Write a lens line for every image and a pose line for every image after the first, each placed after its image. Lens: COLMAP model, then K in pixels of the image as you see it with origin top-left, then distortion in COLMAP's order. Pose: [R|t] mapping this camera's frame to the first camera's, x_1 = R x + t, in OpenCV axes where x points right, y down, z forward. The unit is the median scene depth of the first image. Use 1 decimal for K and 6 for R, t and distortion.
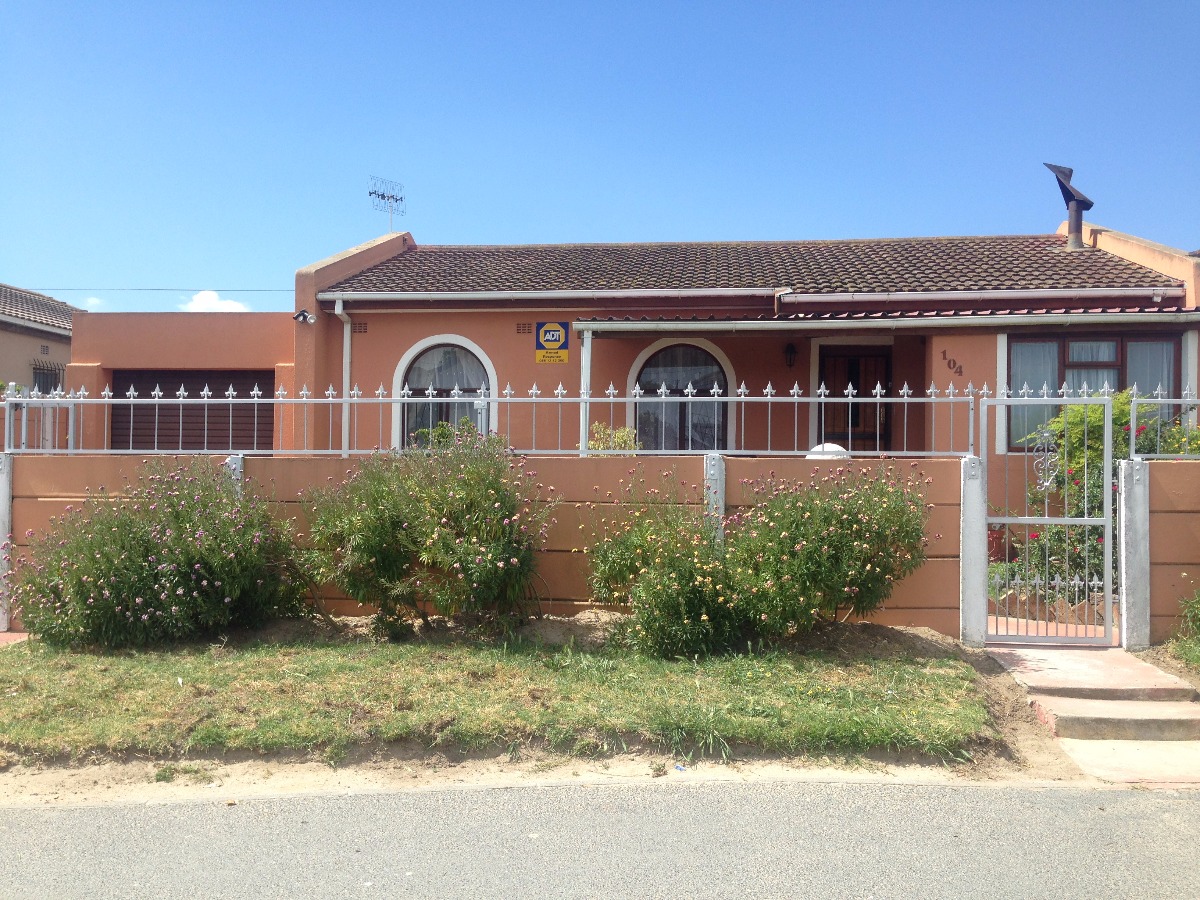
lens RADIAL K [[1112.1, 0, 600.0], [0, 1112.1, 450.0], [0, 0, 1]] dist [0.131146, -0.219726]
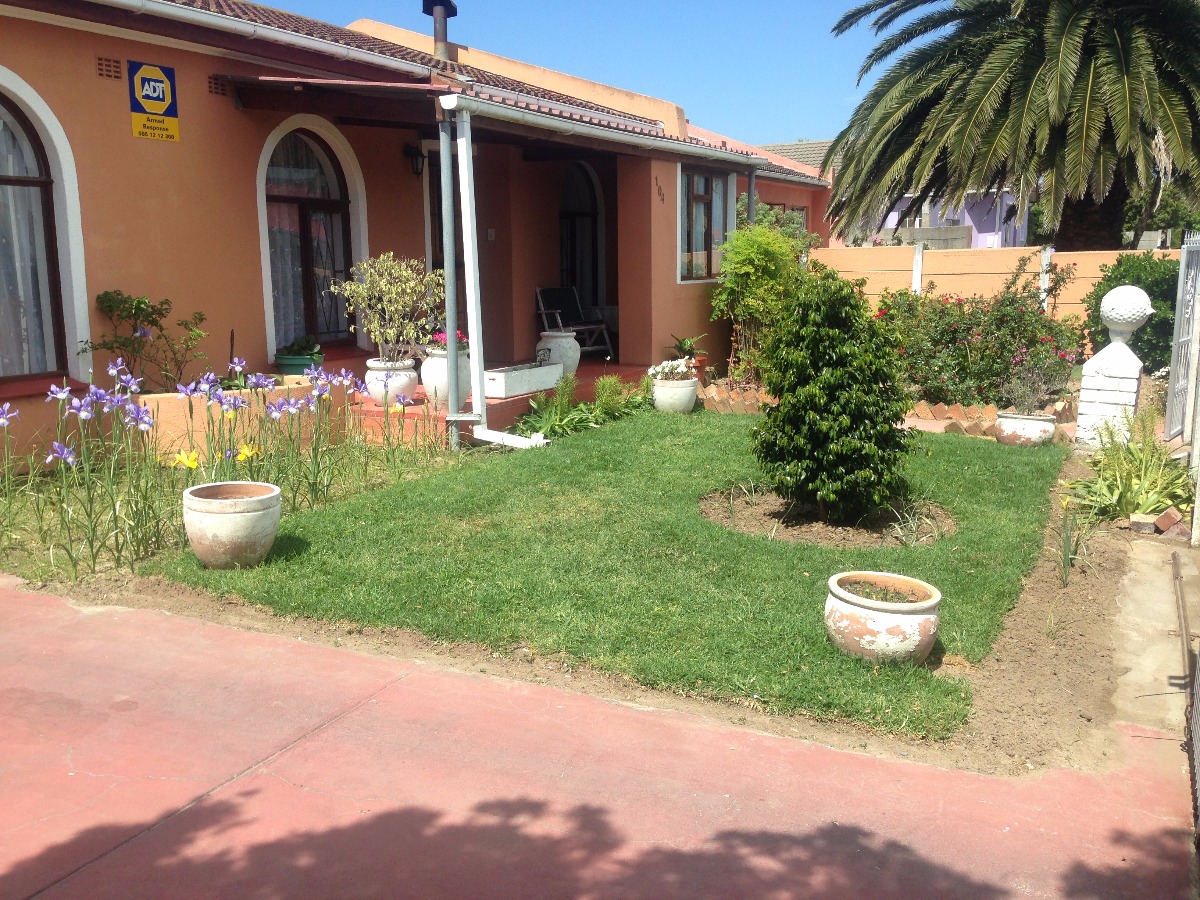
lens RADIAL K [[1112.1, 0, 600.0], [0, 1112.1, 450.0], [0, 0, 1]] dist [0.131146, -0.219726]
pose [[0.357938, -0.167808, 0.918543, -0.625897], [0.002322, 0.983876, 0.178838, -0.029860], [-0.933743, -0.061880, 0.352556, 0.690042]]
